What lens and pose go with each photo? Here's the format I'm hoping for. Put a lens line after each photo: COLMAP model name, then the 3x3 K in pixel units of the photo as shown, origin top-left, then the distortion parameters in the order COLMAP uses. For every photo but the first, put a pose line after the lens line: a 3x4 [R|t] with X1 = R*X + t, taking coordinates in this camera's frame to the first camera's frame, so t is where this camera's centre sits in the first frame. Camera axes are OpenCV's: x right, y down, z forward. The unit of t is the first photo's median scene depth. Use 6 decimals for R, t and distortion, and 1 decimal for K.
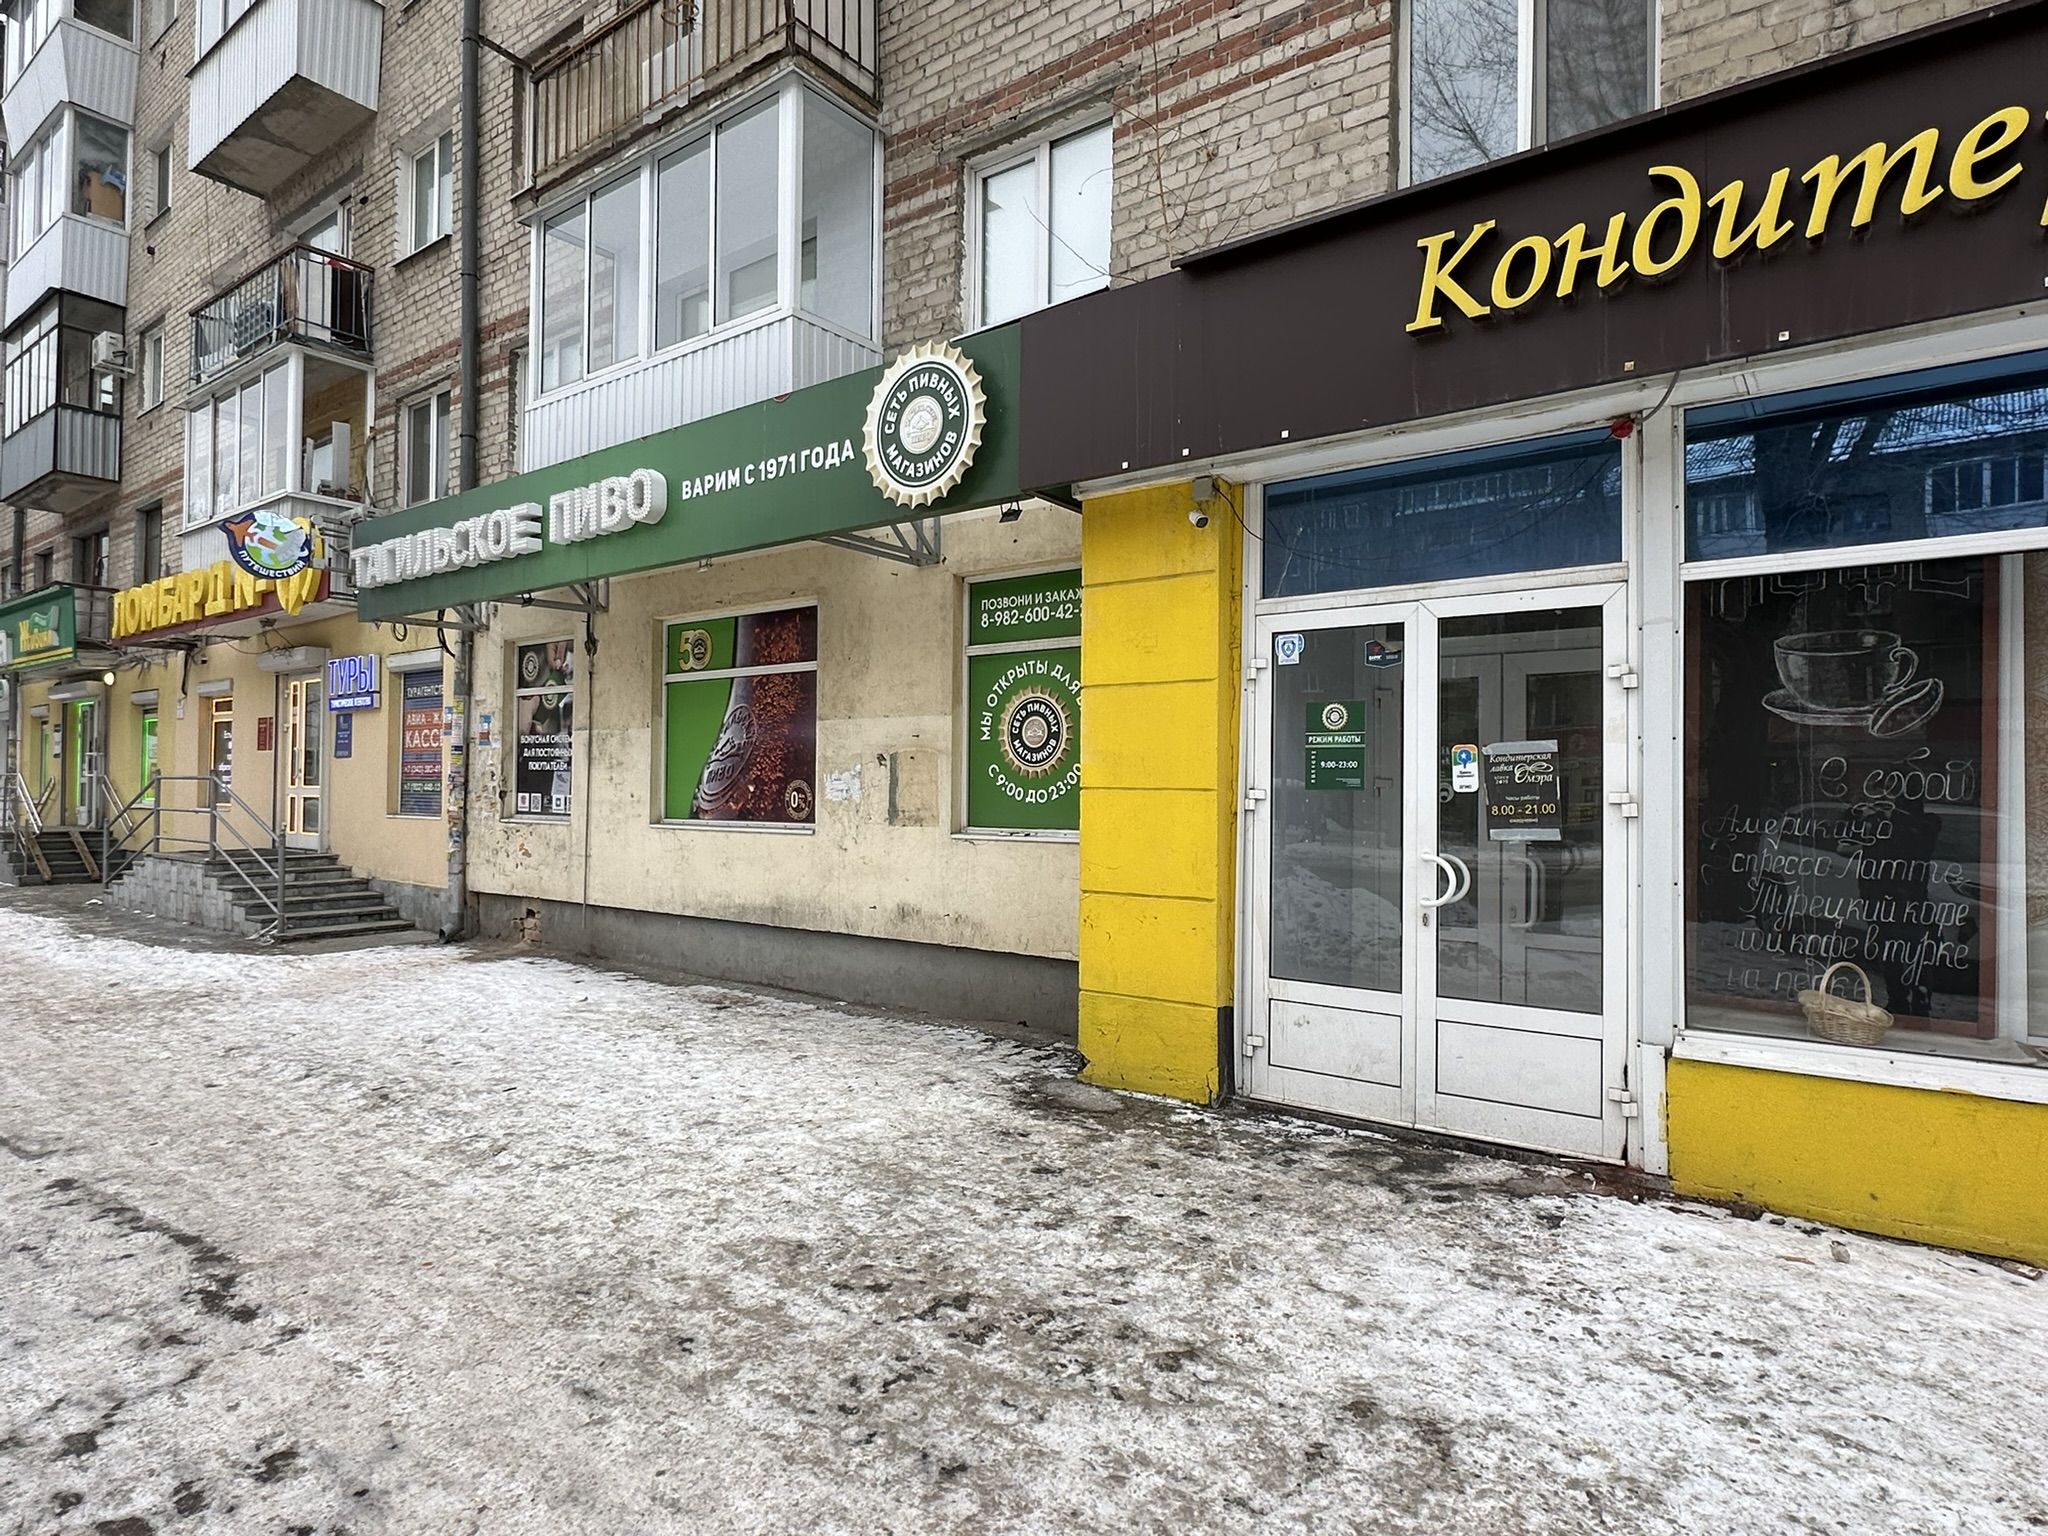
lens RADIAL K [[1139.7, 0, 1023.0], [0, 1139.7, 768.2], [0, 0, 1]] dist [-0.005711, 0.003303]
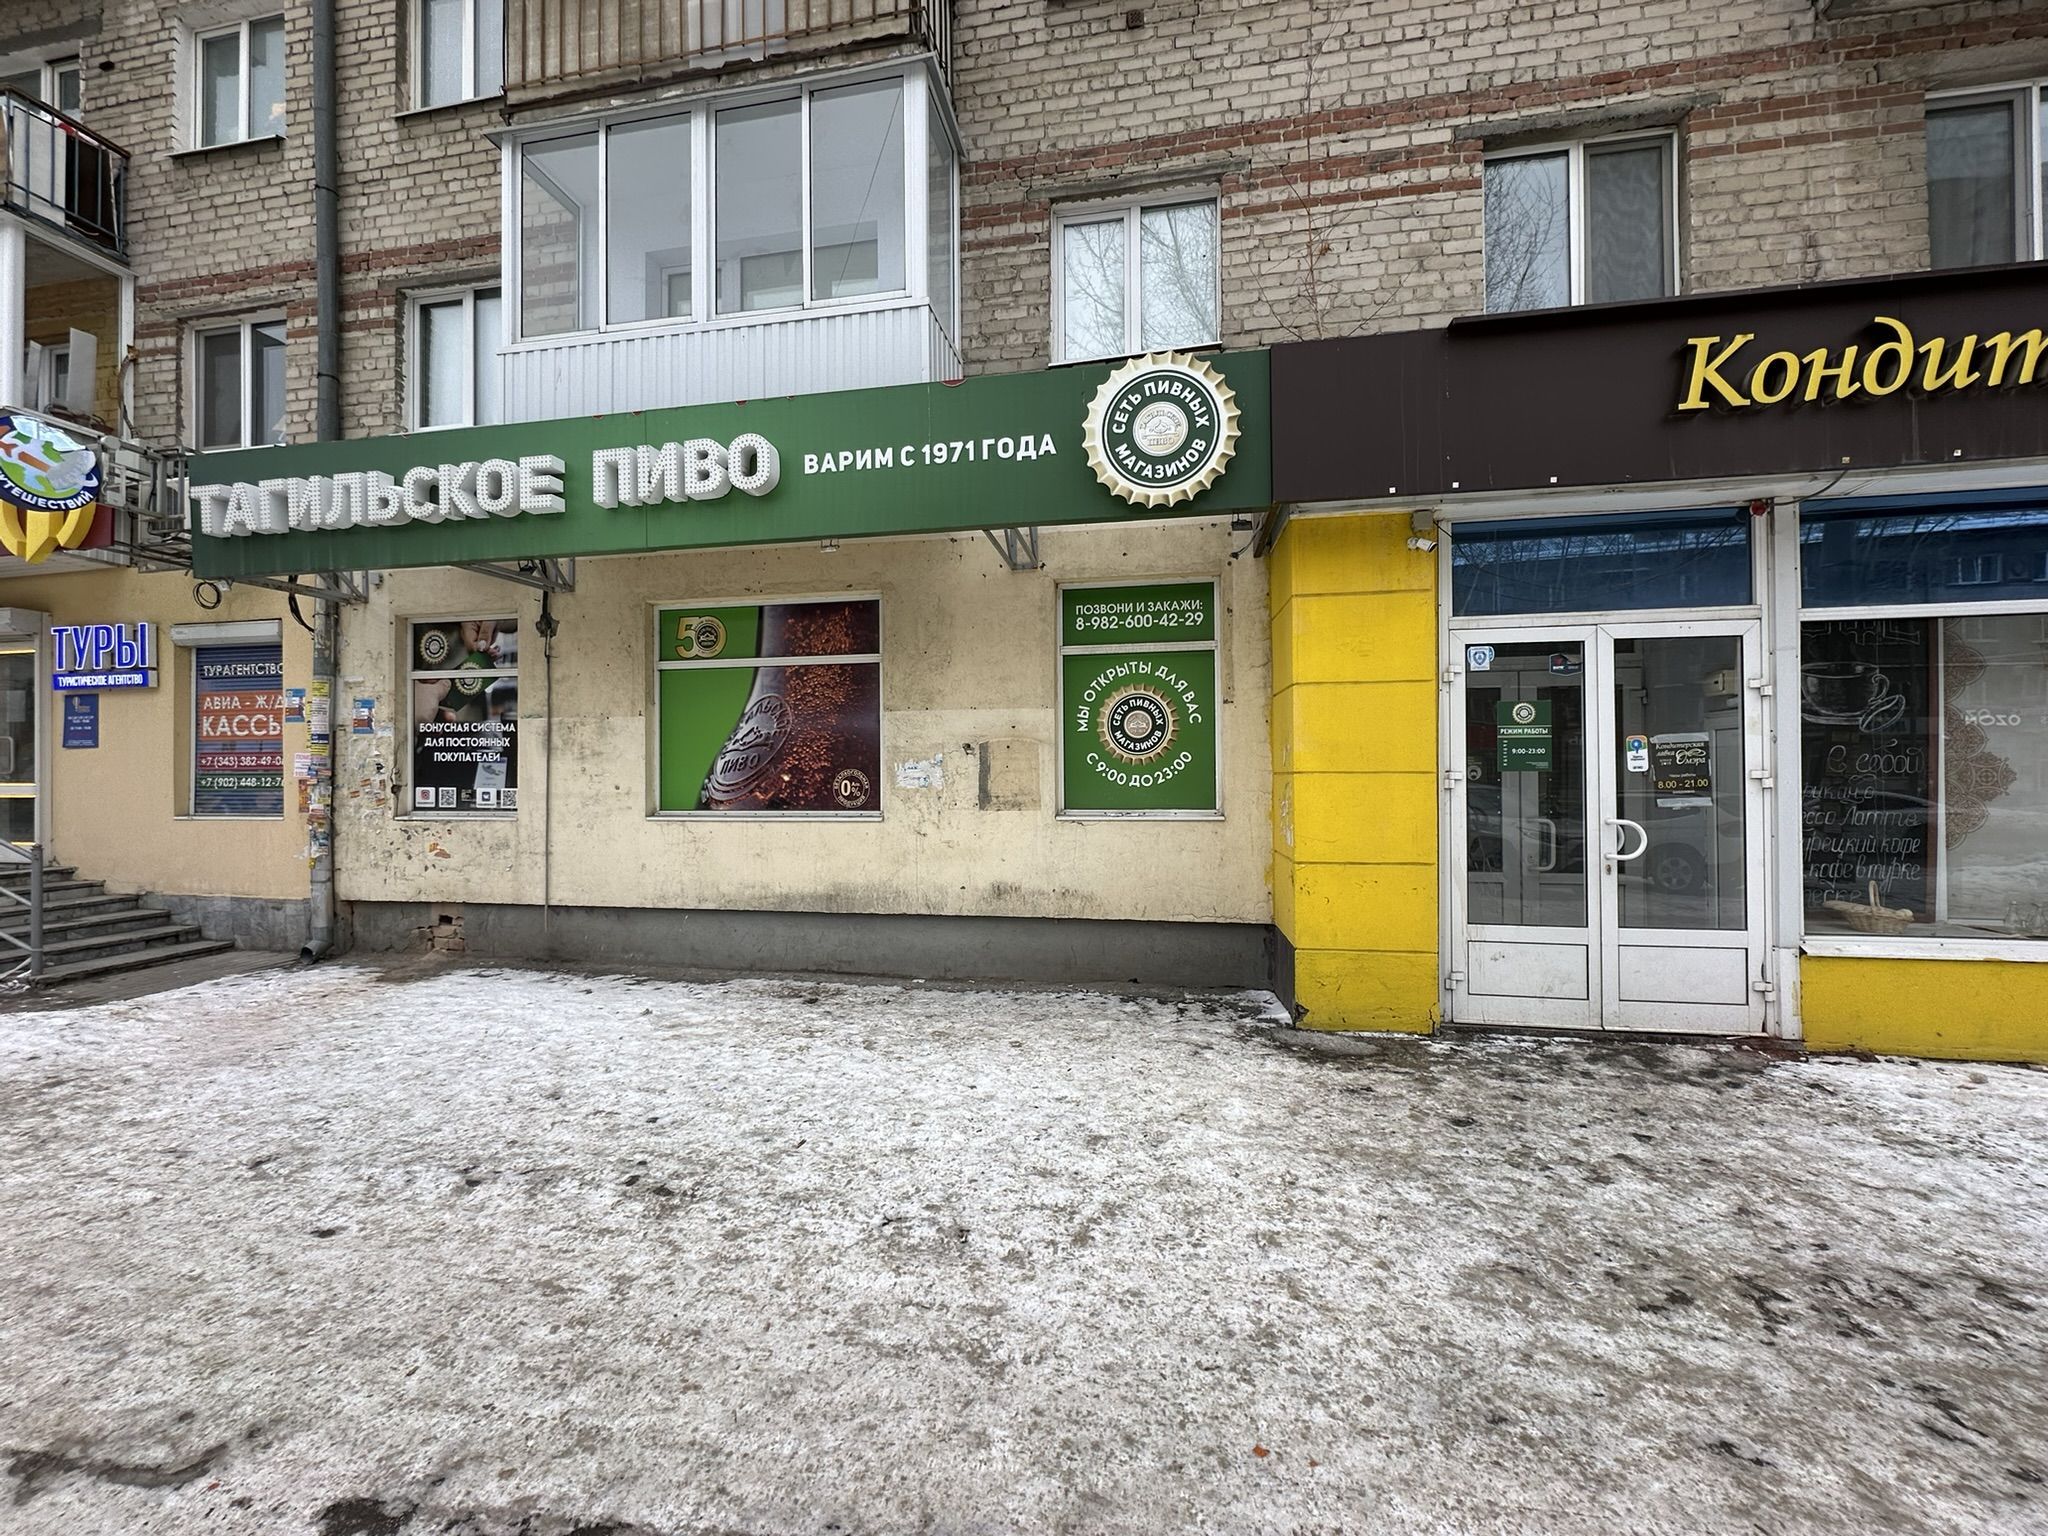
lens RADIAL K [[814.9, 0, 1022.1], [0, 814.9, 769.1], [0, 0, 1]] dist [-0.003828, 0.000718]
pose [[0.894425, -0.009746, 0.447111, -0.555118], [0.004439, 0.999907, 0.012916, 0.002353], [-0.447195, -0.009568, 0.894385, 0.390290]]
